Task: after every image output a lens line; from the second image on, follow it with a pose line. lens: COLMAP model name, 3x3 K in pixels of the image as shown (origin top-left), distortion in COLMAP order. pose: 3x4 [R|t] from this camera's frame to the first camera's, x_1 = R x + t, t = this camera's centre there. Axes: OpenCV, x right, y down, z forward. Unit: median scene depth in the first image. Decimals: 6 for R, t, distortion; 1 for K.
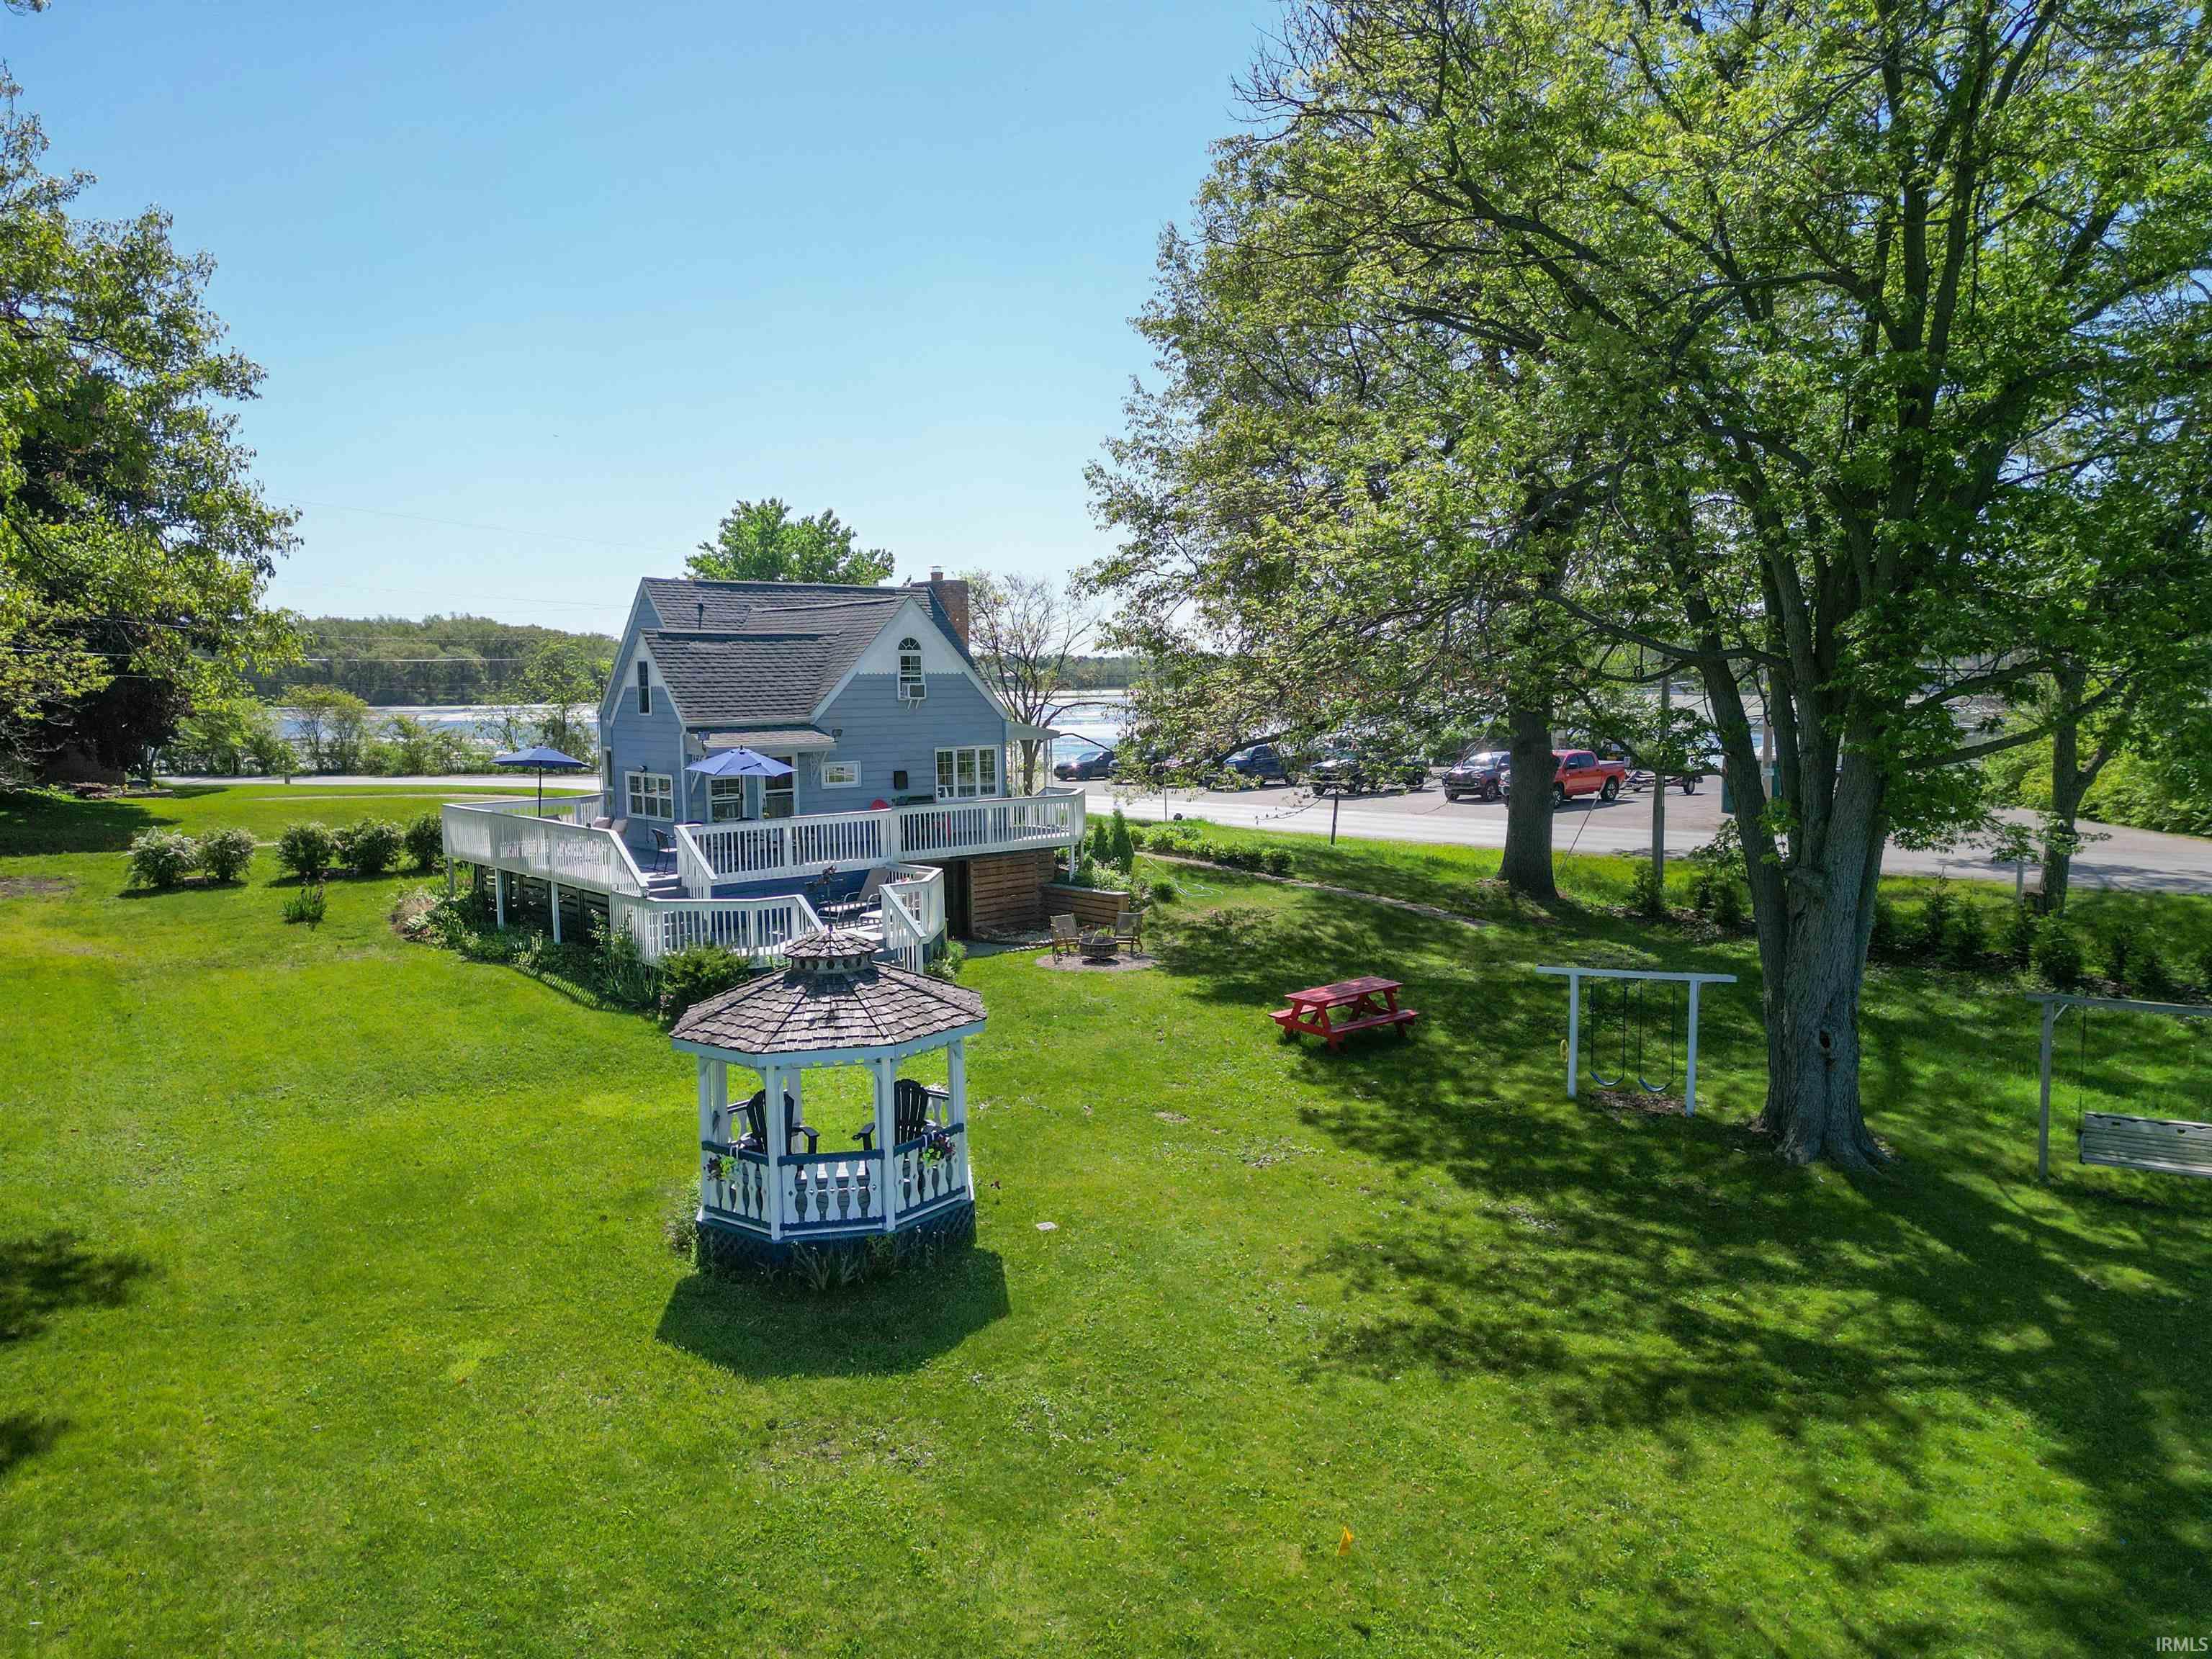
lens RADIAL K [[1539.6, 0, 1106.0], [0, 1539.6, 829.5], [0, 0, 1]] dist [0.081653, -0.088716]
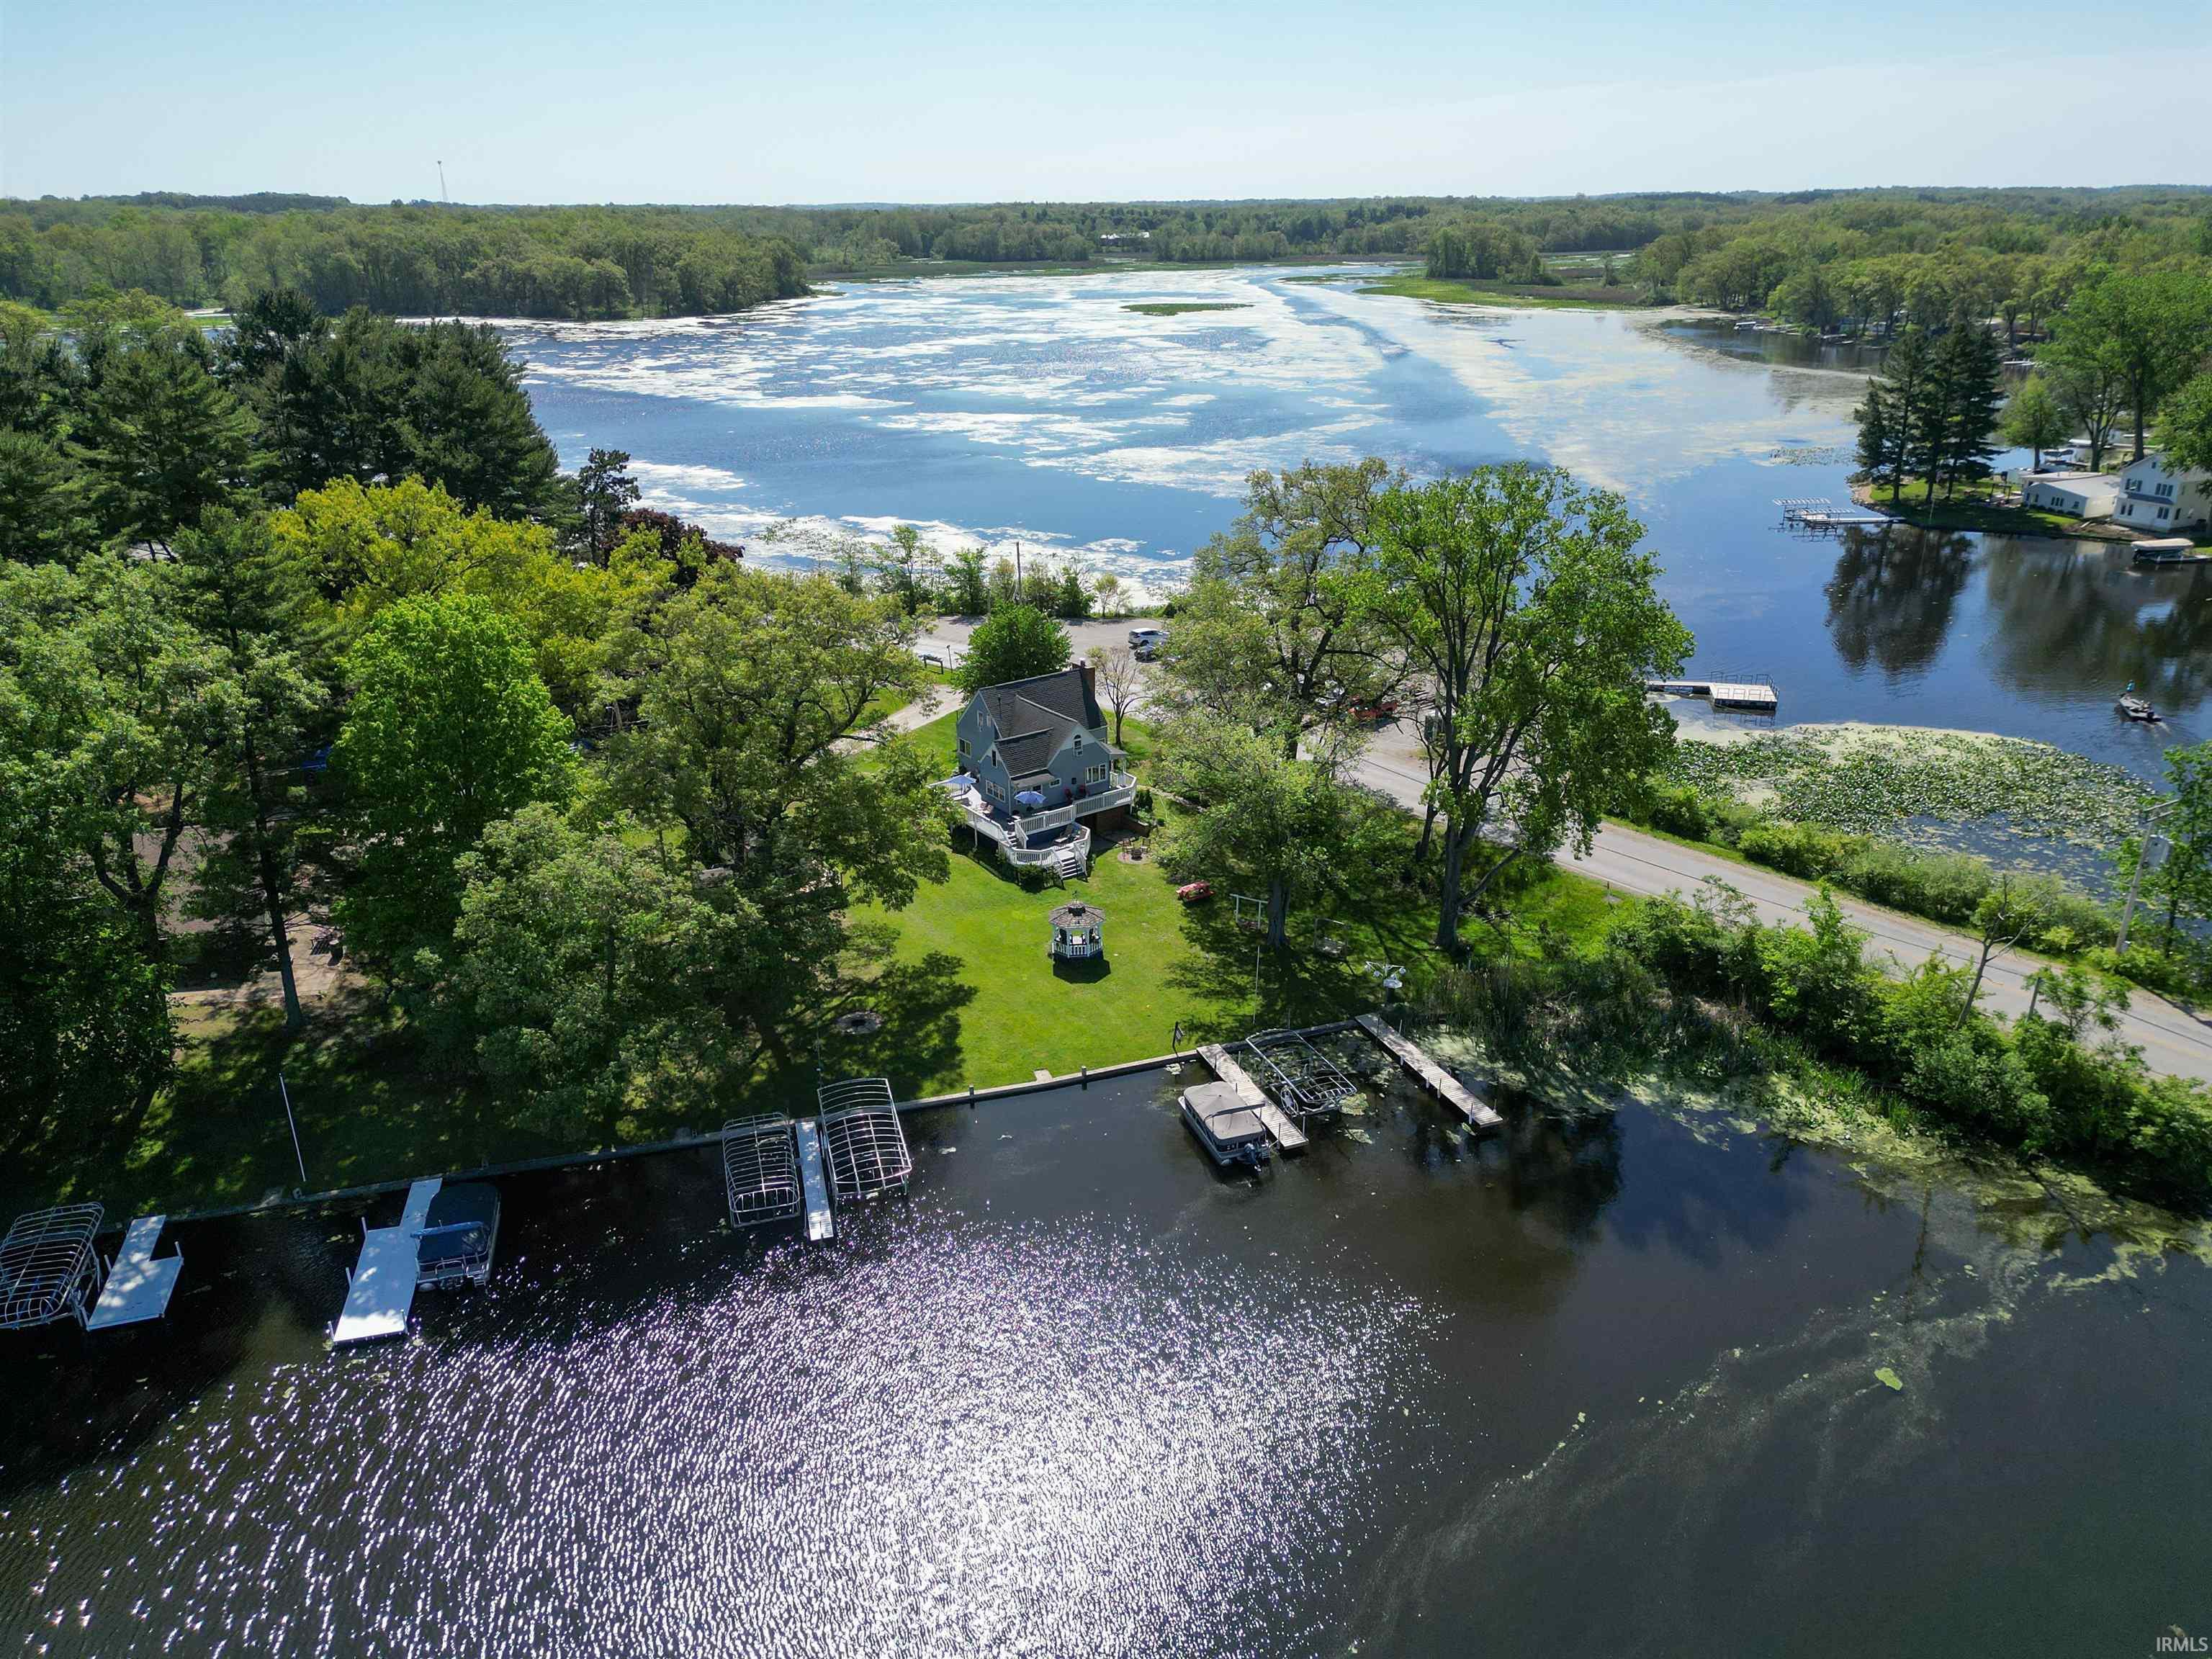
lens RADIAL K [[1539.6, 0, 1106.0], [0, 1539.6, 829.5], [0, 0, 1]] dist [0.081653, -0.088716]
pose [[0.997757, 0.031387, -0.059119, 0.112292], [-0.013467, 0.959312, 0.282028, -0.820684], [0.065565, -0.280599, 0.957583, -1.966611]]
